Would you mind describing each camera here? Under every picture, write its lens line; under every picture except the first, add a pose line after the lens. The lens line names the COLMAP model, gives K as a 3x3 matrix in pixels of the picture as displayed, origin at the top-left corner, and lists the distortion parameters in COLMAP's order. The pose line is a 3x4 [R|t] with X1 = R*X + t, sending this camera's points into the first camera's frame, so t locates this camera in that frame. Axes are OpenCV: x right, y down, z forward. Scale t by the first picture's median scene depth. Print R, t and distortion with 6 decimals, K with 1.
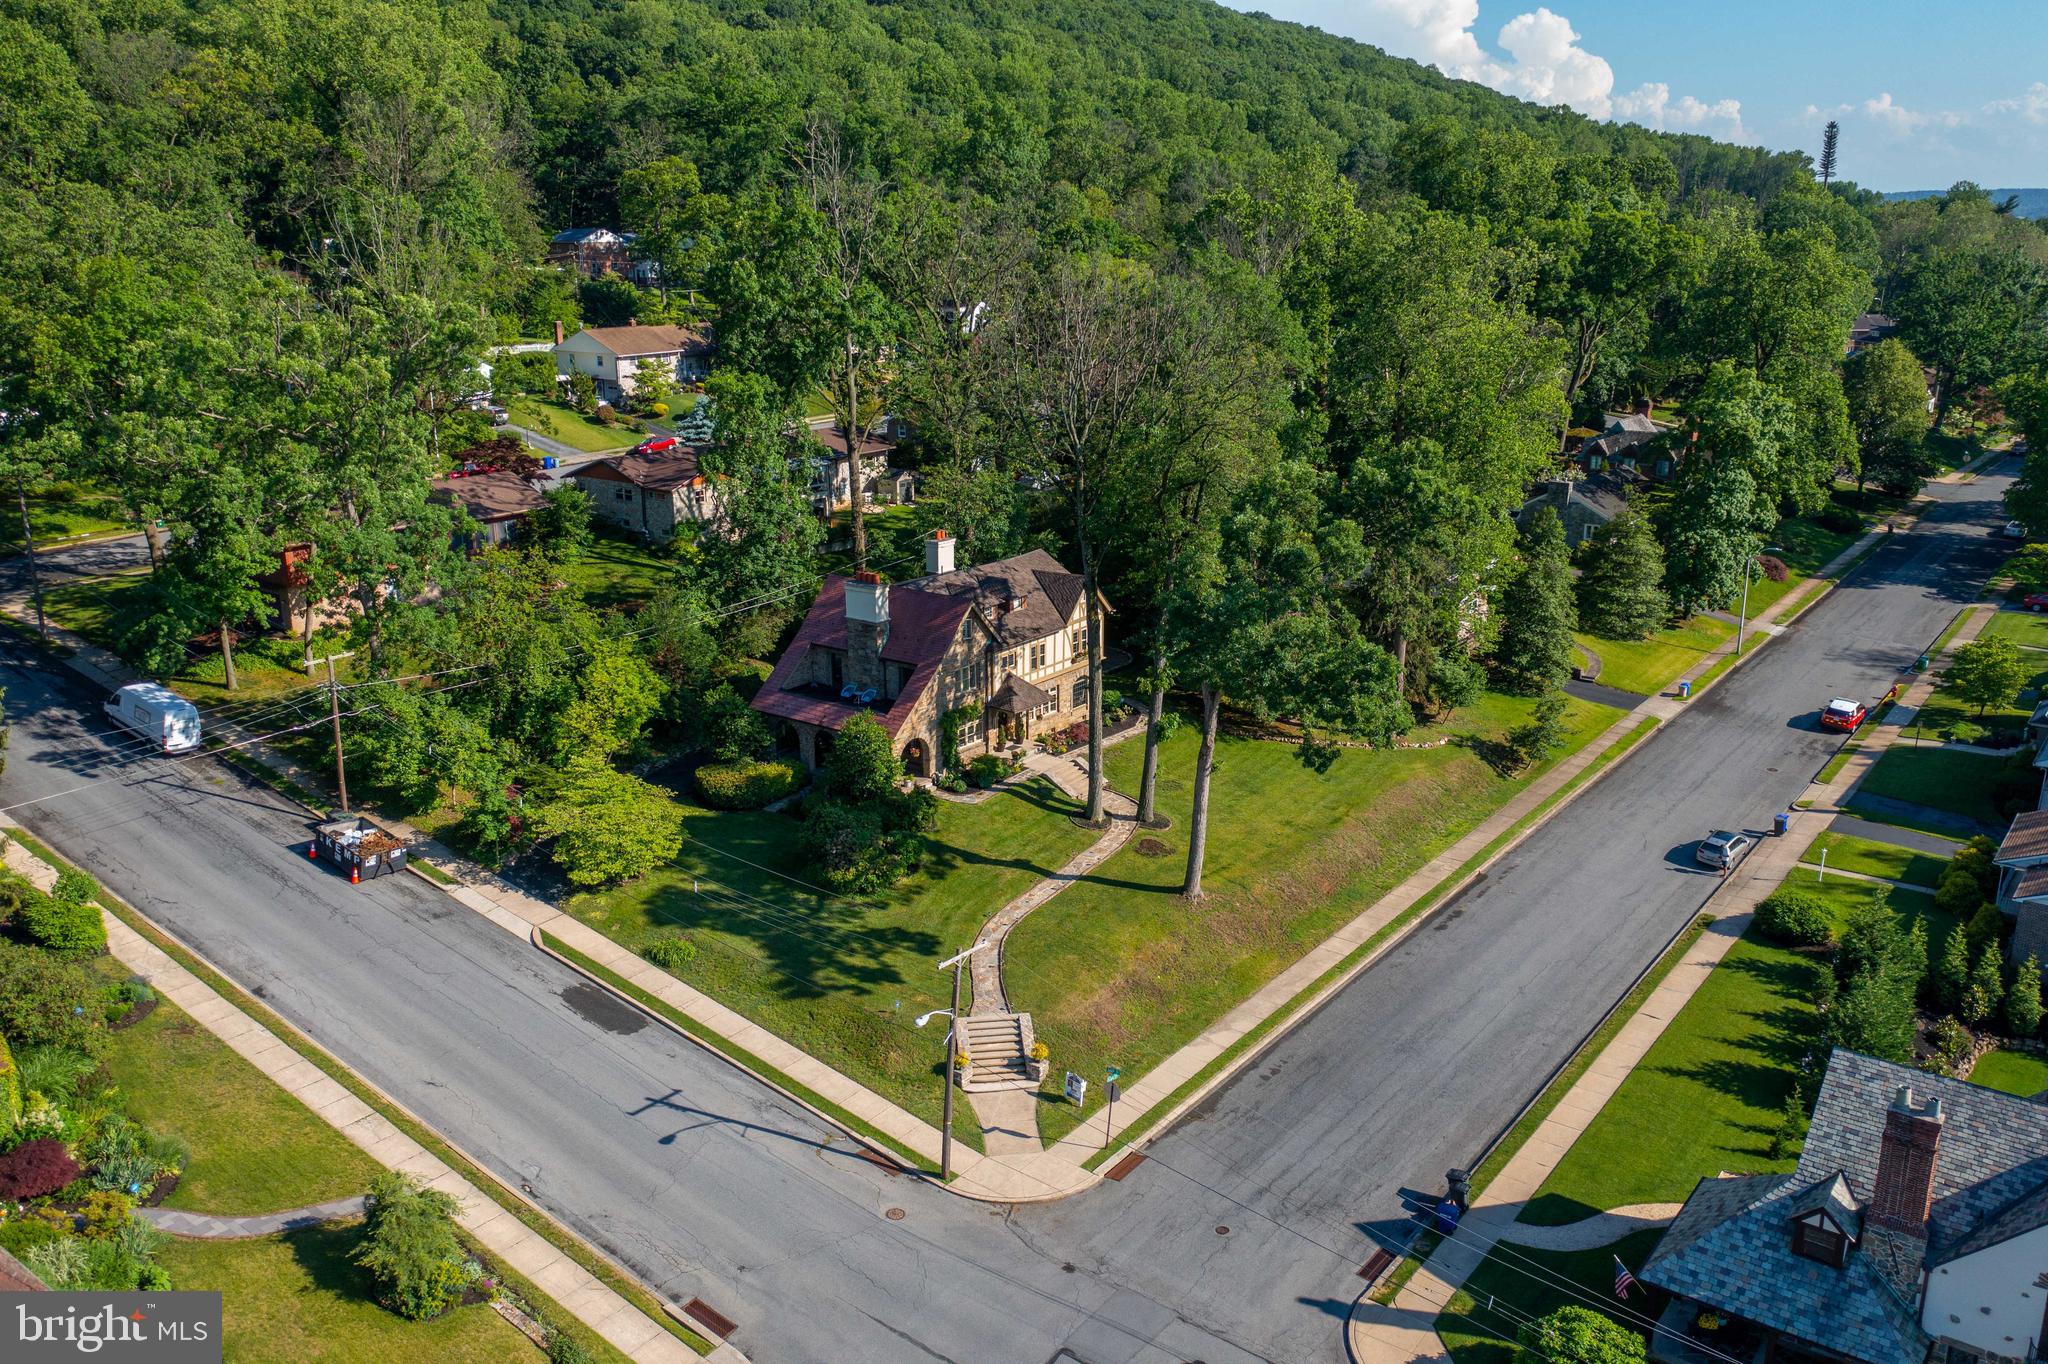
lens RADIAL K [[1634.7, 0, 1024.0], [0, 1634.7, 682.0], [0, 0, 1]] dist [-0.002141, 0.011109]
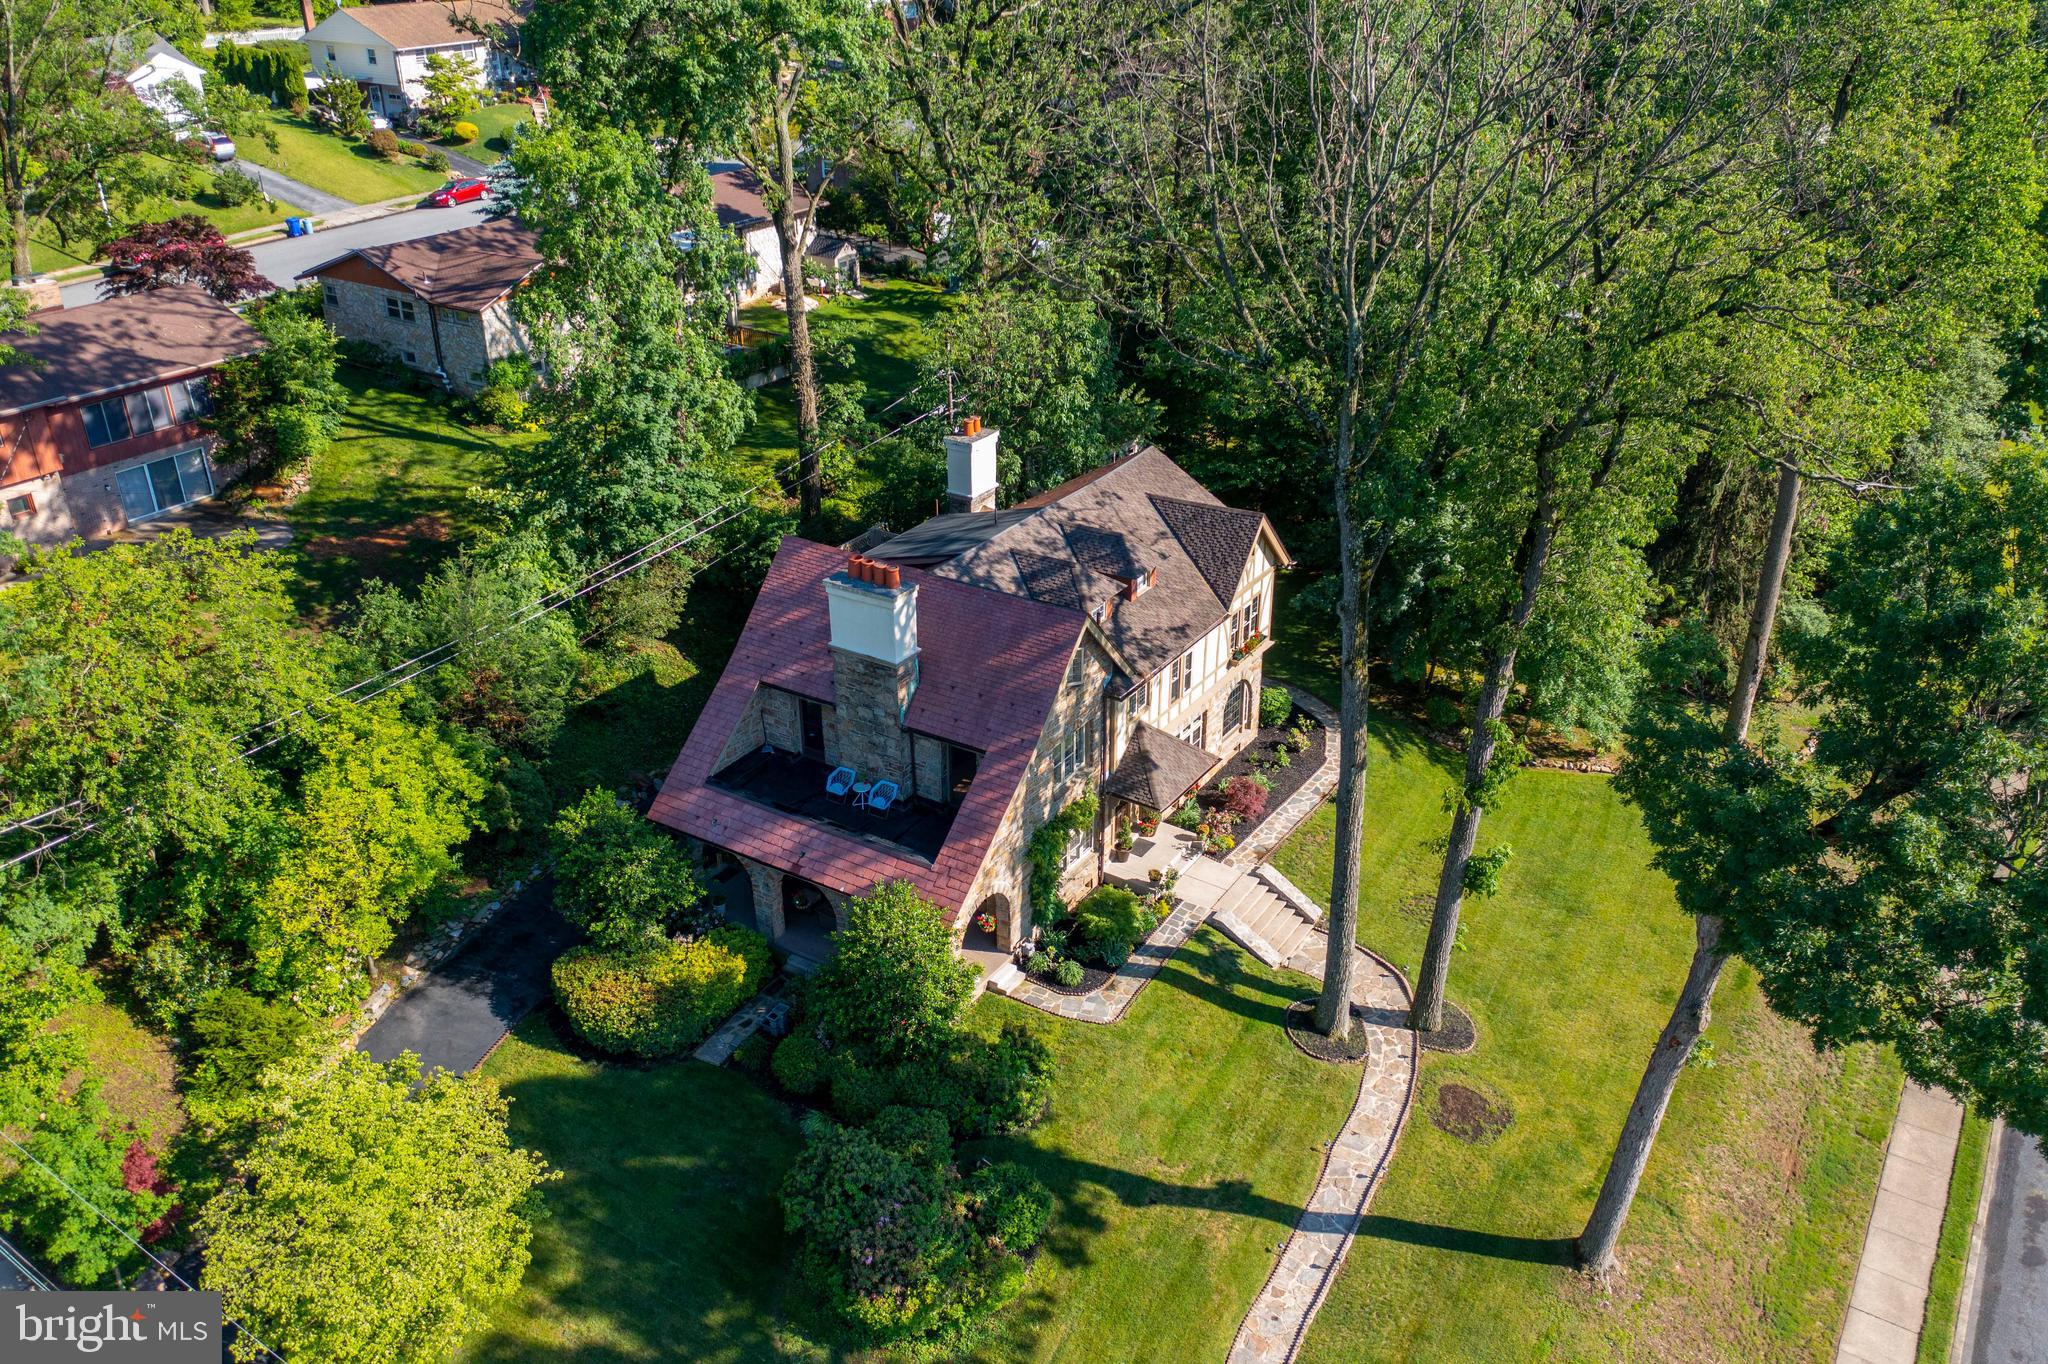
lens RADIAL K [[1633.2, 0, 1024.0], [0, 1633.2, 682.0], [0, 0, 1]] dist [-0.003551, 0.004083]
pose [[0.996750, -0.036278, 0.071931, -0.083933], [0.021904, 0.981273, 0.191373, -0.120439], [-0.077527, -0.189175, 0.978878, 0.485148]]
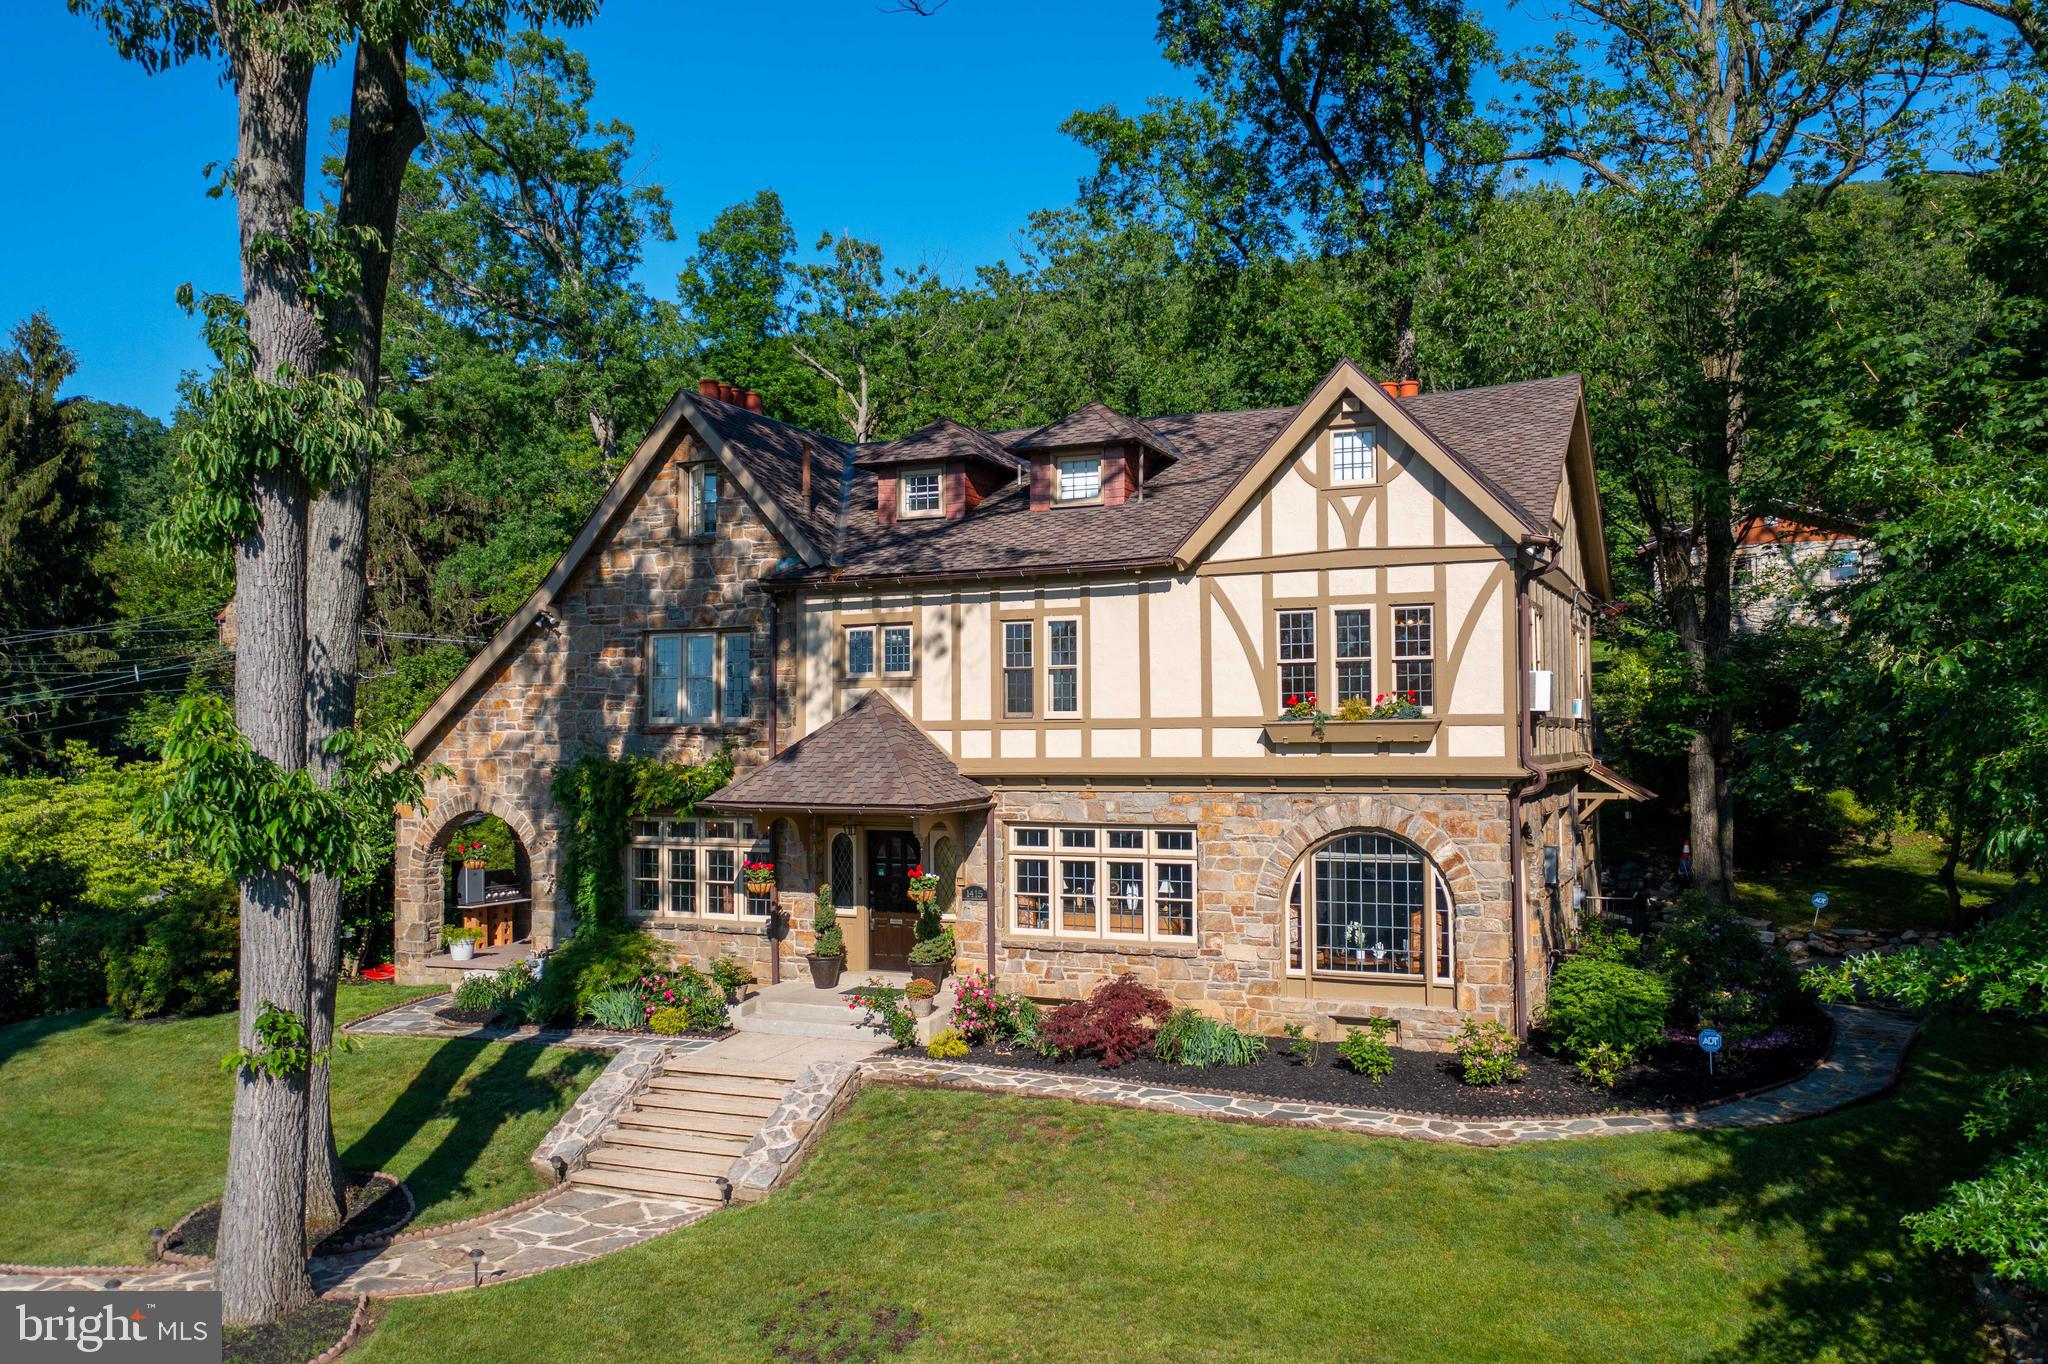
lens RADIAL K [[1634.7, 0, 1024.0], [0, 1634.7, 682.0], [0, 0, 1]] dist [-0.002141, 0.011109]
pose [[0.231472, -0.031537, -0.972330, 0.257802], [-0.260347, 0.961011, -0.093148, 0.010774], [0.937358, 0.274704, 0.214237, 0.965419]]
